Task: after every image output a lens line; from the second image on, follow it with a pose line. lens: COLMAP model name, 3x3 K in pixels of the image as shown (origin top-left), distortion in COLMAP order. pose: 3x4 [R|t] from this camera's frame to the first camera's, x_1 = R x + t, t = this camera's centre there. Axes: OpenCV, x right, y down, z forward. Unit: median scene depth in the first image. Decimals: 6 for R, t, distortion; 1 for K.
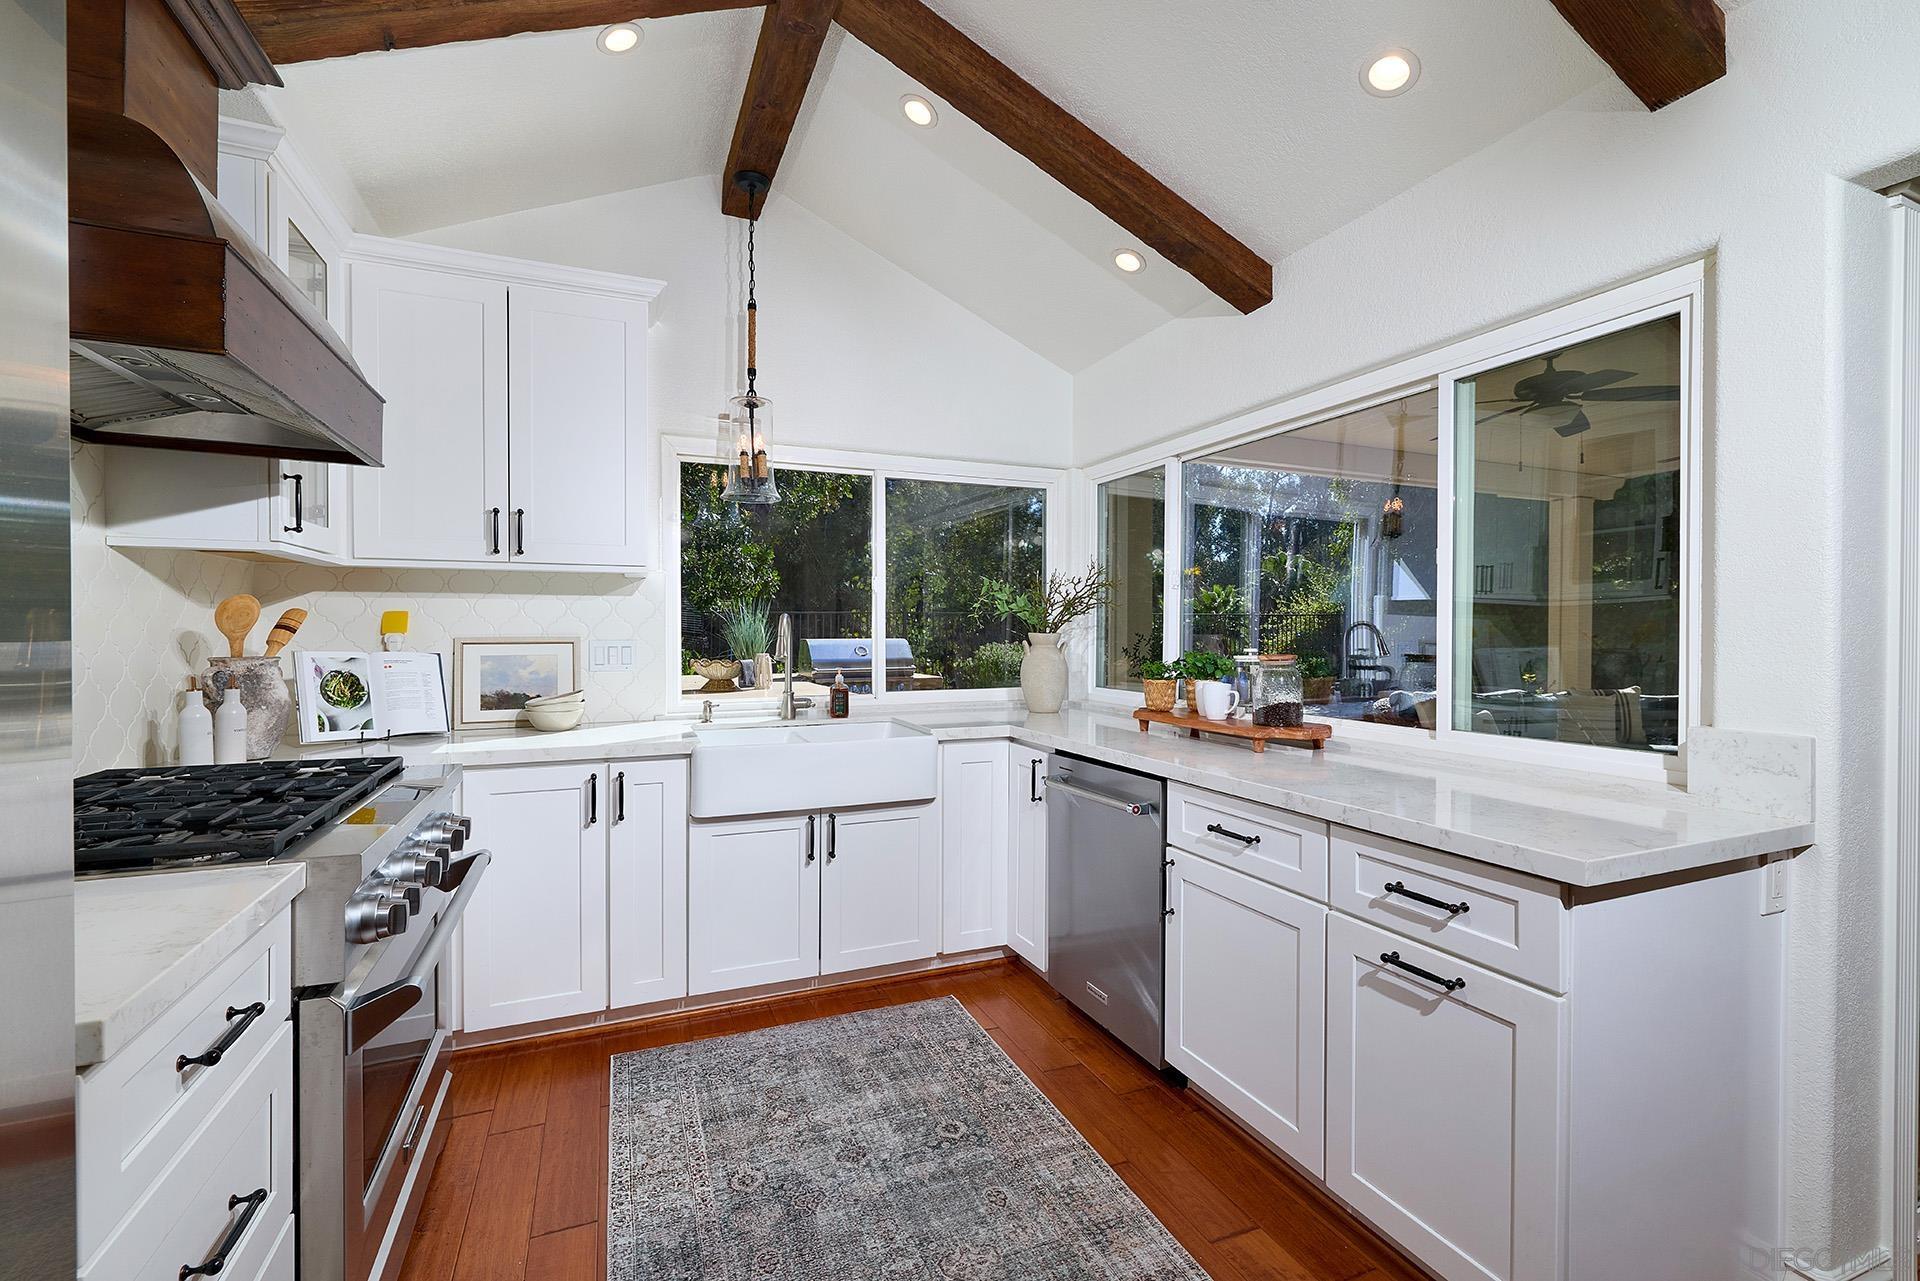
lens RADIAL K [[816.4, 0, 961.7], [0, 816.4, 637.4], [0, 0, 1]] dist [0.000986, -0.000557]
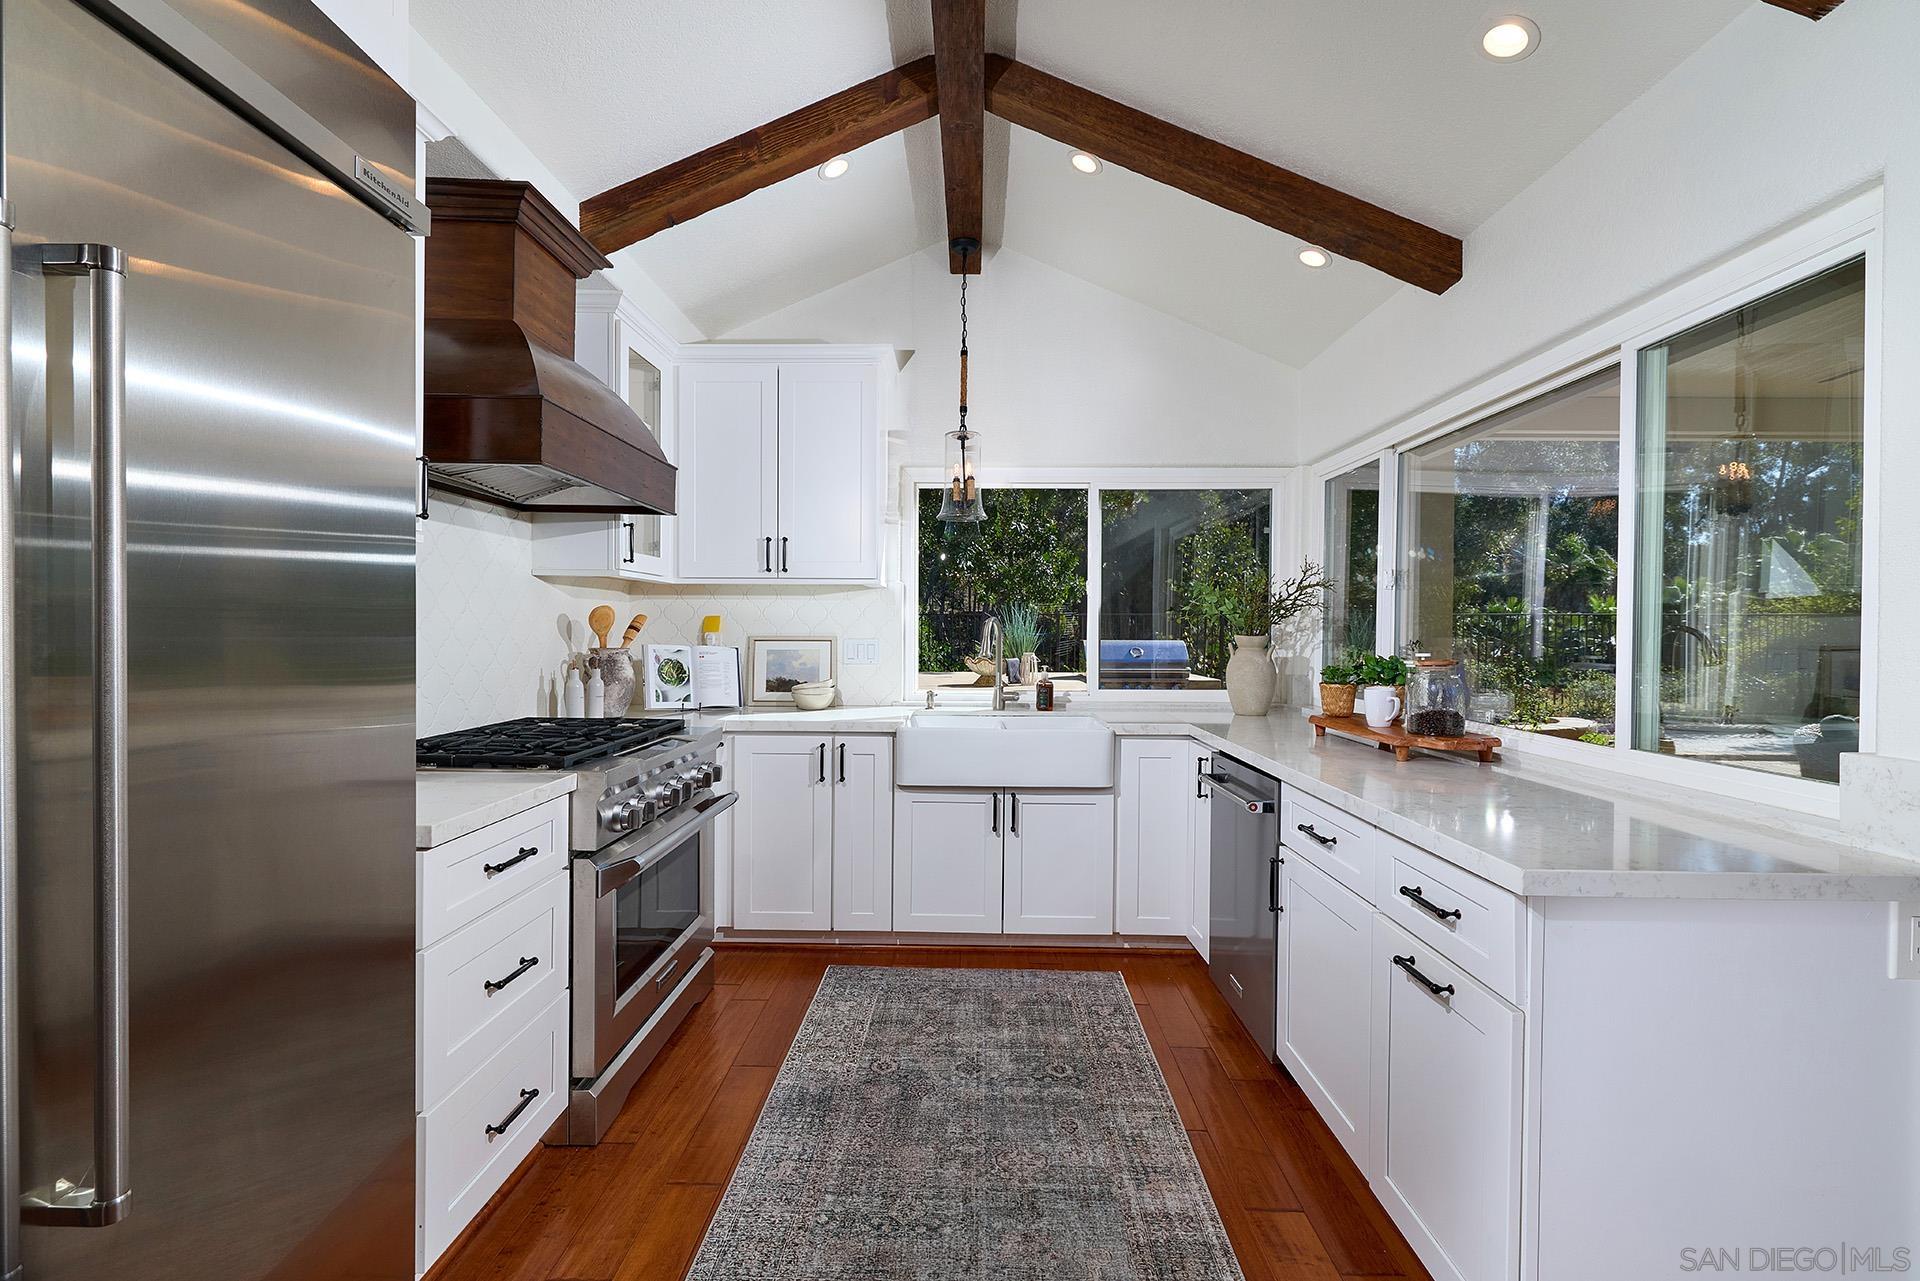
lens RADIAL K [[816.4, 0, 955.3], [0, 816.4, 636.6], [0, 0, 1]] dist [0.000986, -0.000557]
pose [[0.915637, 0.007330, -0.401939, 0.246293], [-0.008478, 0.999963, -0.001076, 0.000221], [0.401917, 0.004393, 0.915666, -0.083215]]
